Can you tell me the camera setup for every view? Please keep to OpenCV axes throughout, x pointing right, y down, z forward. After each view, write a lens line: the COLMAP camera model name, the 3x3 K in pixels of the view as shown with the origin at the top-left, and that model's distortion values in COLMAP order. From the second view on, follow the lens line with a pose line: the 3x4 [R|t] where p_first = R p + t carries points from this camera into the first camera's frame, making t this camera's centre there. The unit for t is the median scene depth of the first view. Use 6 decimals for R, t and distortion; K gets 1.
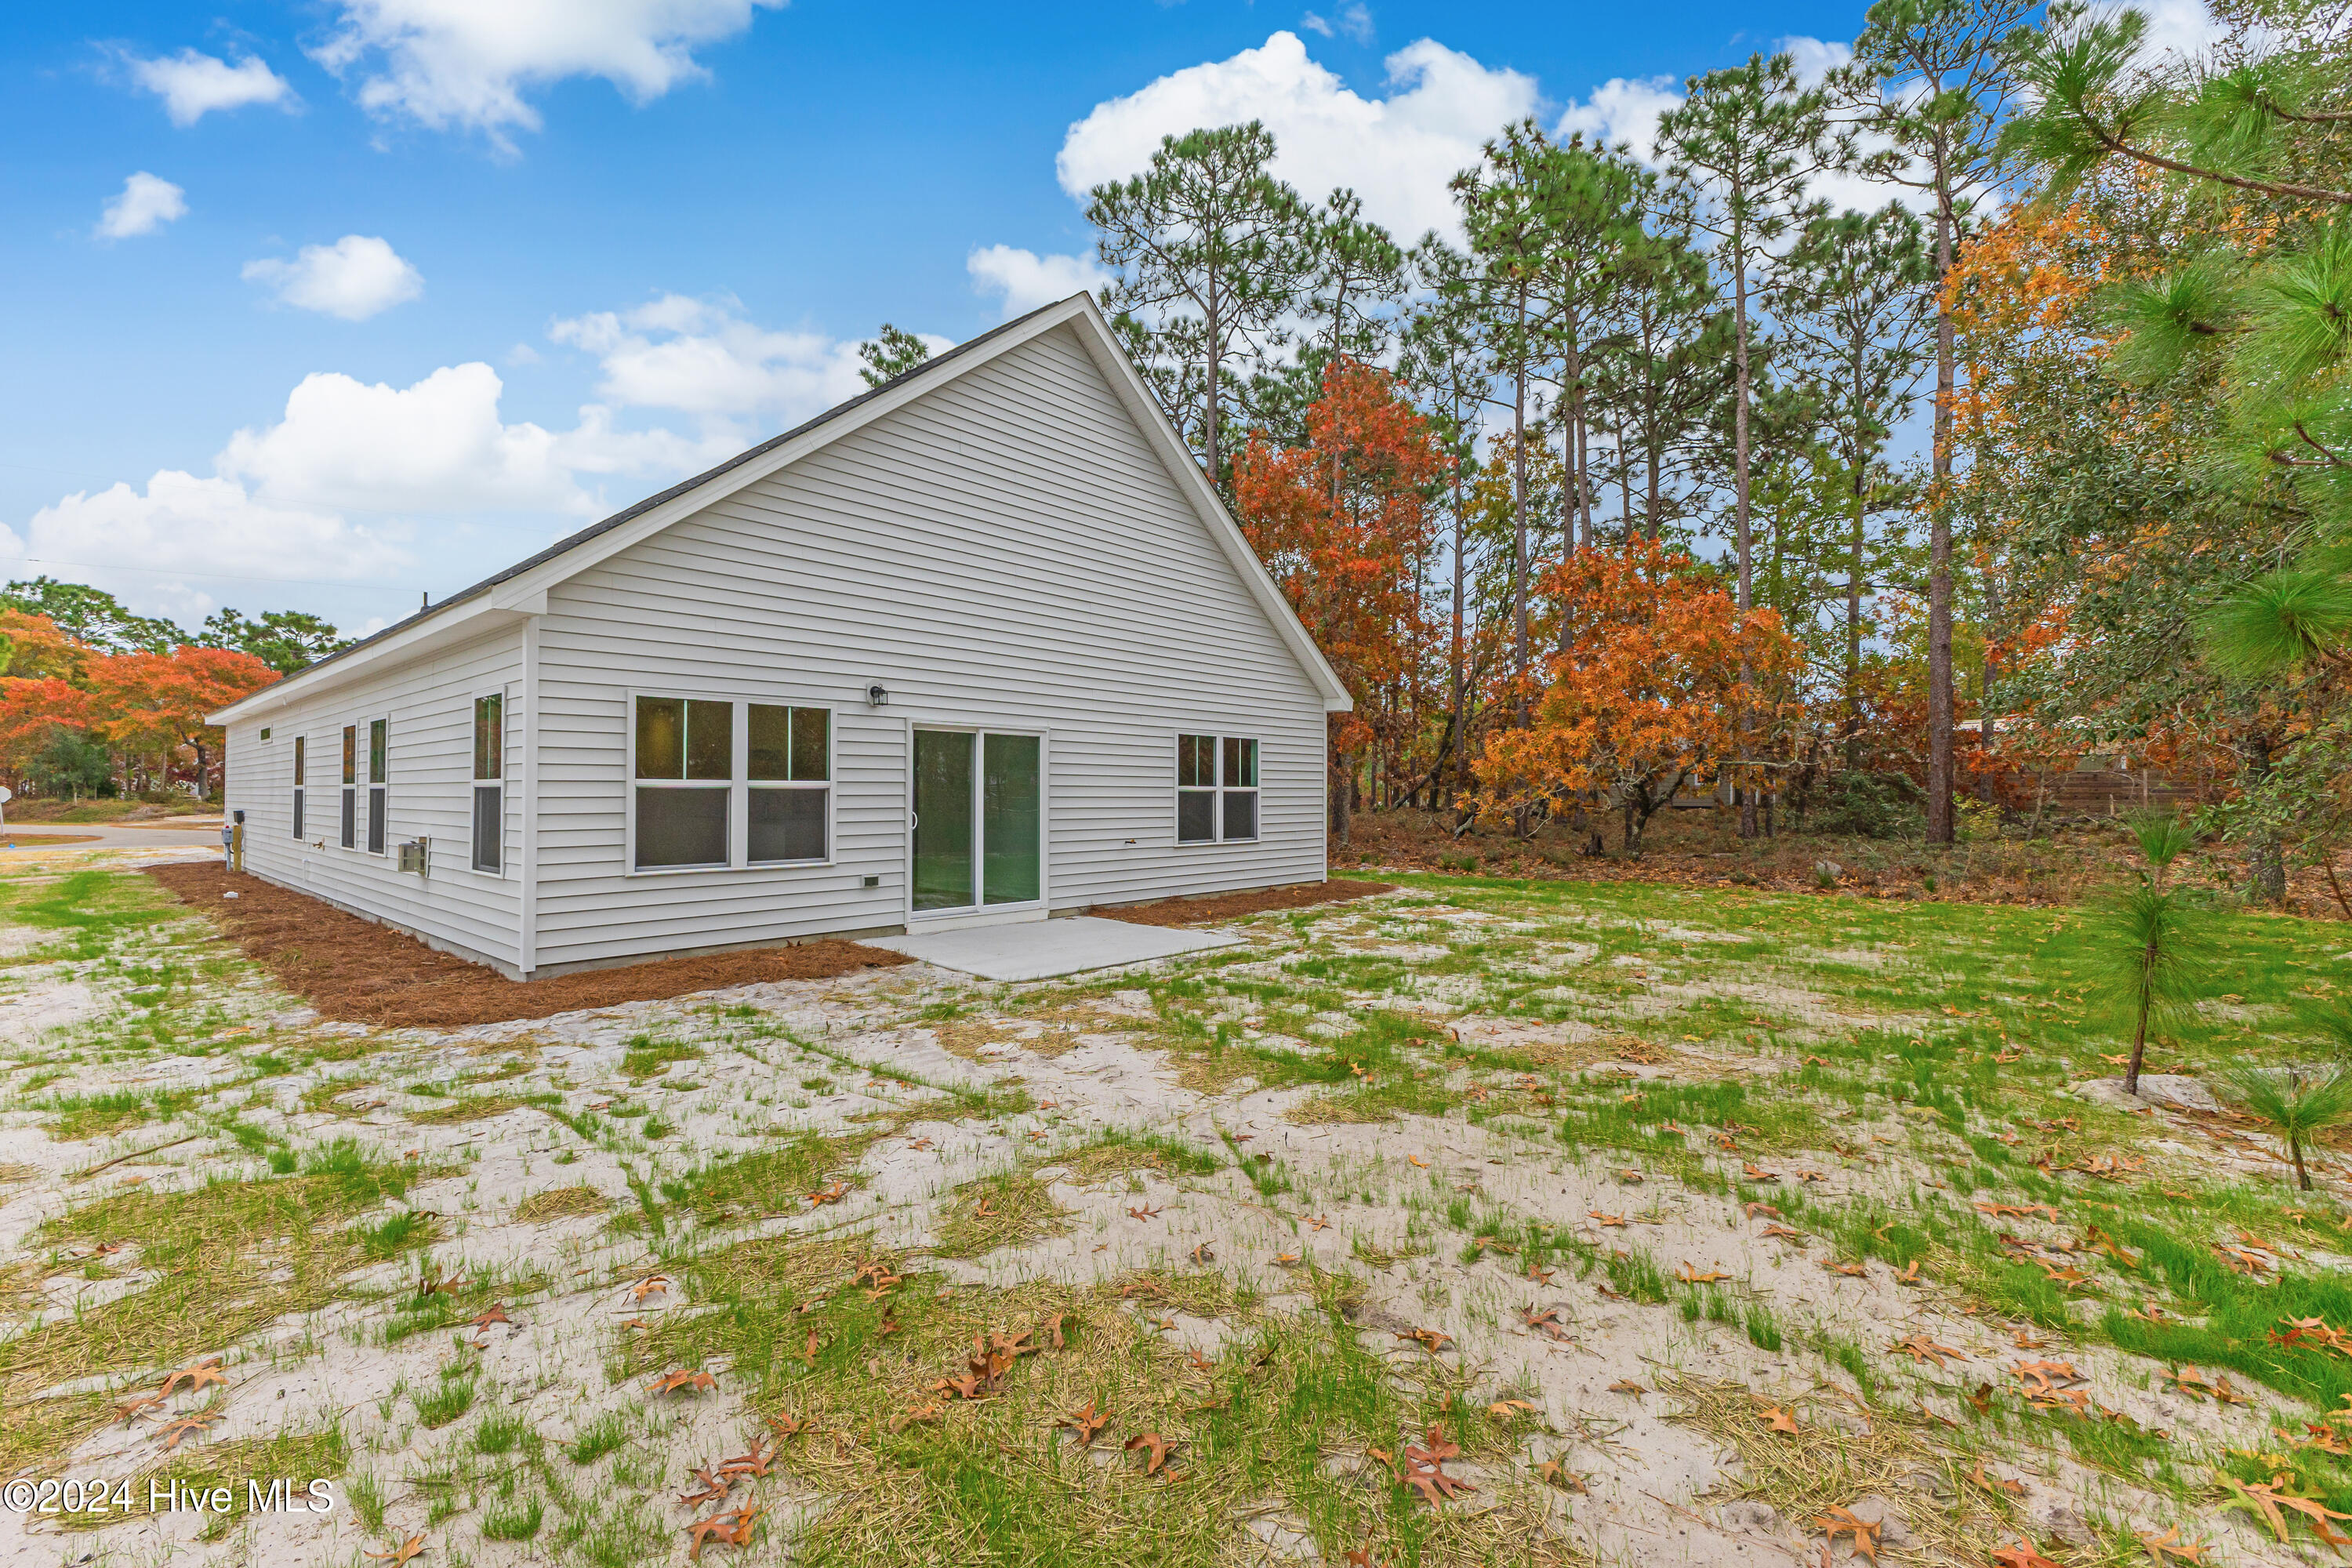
lens RADIAL K [[1045.4, 0, 1172.8], [0, 1045.4, 785.9], [0, 0, 1]] dist [0.001359, 0.000196]
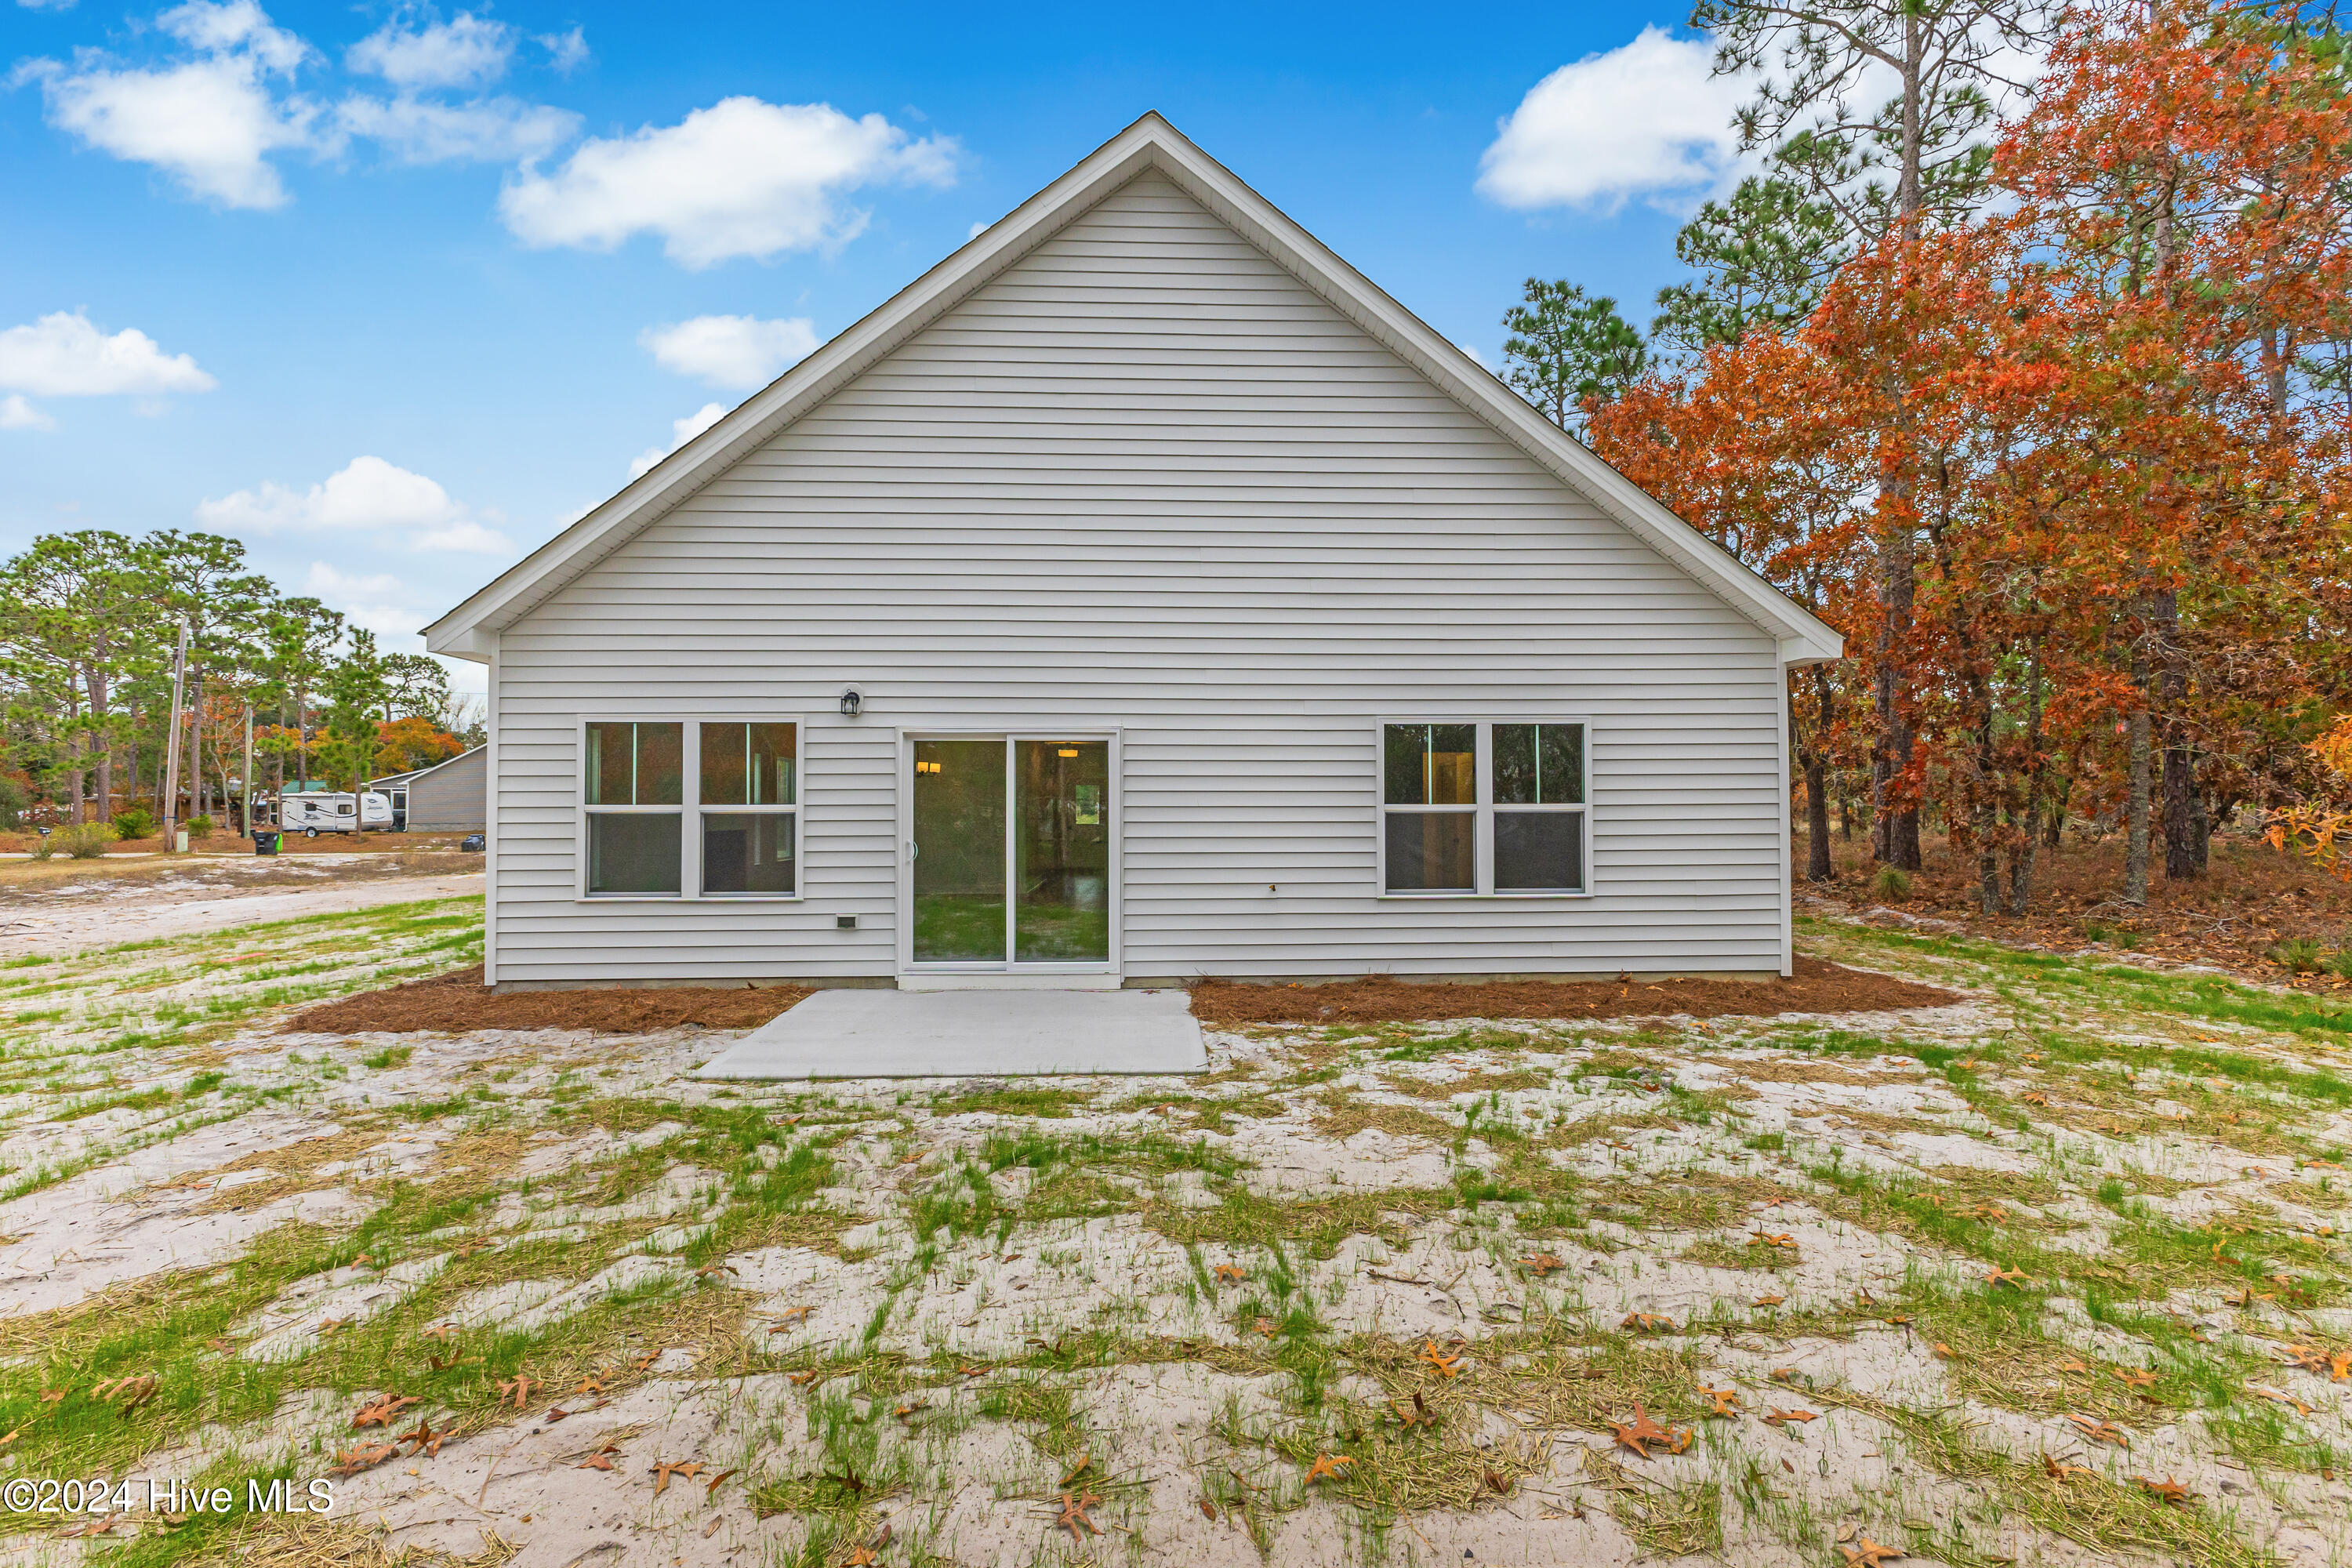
lens RADIAL K [[1045.4, 0, 1179.6], [0, 1045.4, 804.1], [0, 0, 1]] dist [0.001359, 0.000196]
pose [[0.677263, -0.014045, -0.735607, 0.475212], [0.009448, 0.999901, -0.010392, 0.006546], [0.735680, 0.000088, 0.677329, 0.568758]]
